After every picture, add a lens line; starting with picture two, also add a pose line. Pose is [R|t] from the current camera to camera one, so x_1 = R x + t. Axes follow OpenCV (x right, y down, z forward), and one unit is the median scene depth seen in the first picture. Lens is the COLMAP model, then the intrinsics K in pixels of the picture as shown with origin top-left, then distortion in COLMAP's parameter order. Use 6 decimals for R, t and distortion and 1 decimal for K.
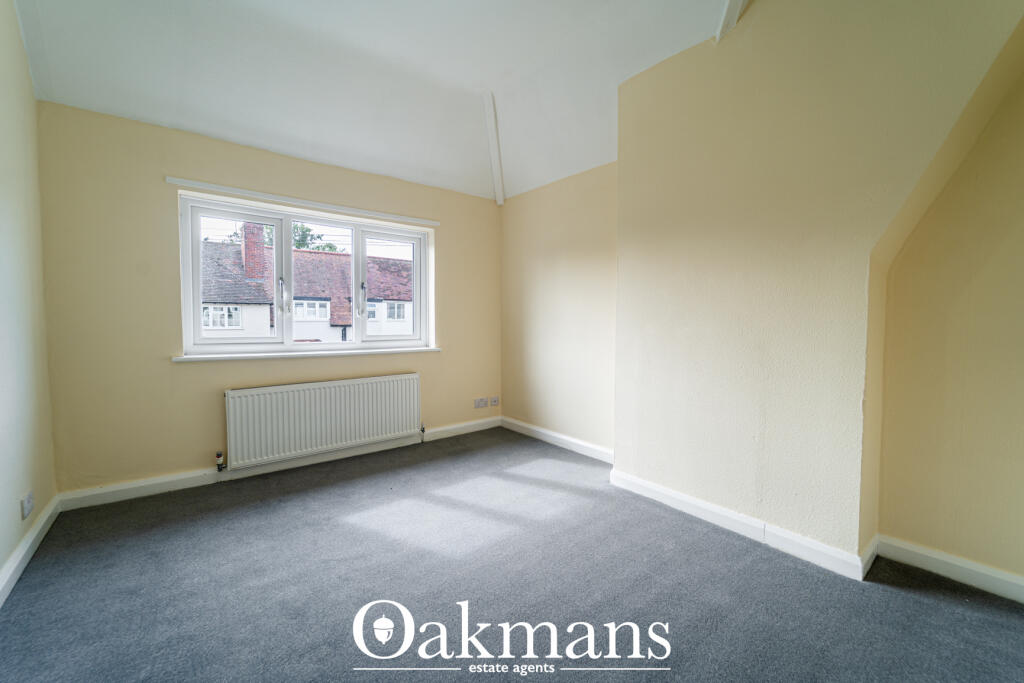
lens RADIAL K [[412.4, 0, 512.9], [0, 412.4, 335.5], [0, 0, 1]] dist [0.009457, -0.005465]
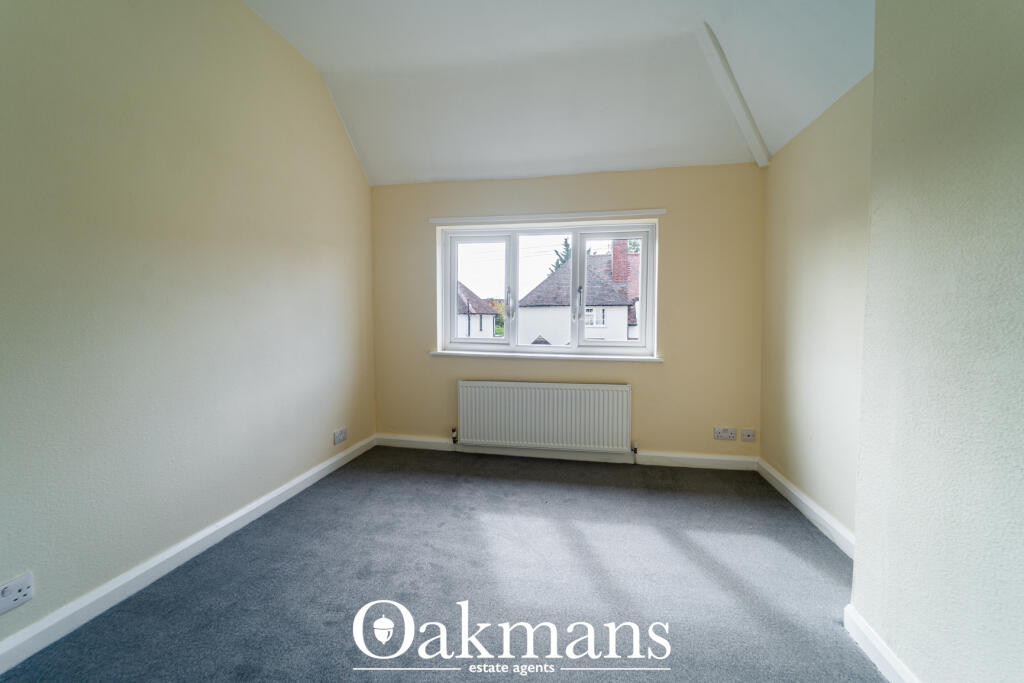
lens RADIAL K [[412.4, 0, 512.9], [0, 412.4, 335.5], [0, 0, 1]] dist [0.009457, -0.005465]
pose [[0.658188, 0.033286, -0.752117, 0.305163], [-0.031727, 0.999361, 0.016463, -0.025063], [0.752184, 0.013027, 0.658824, 0.256203]]
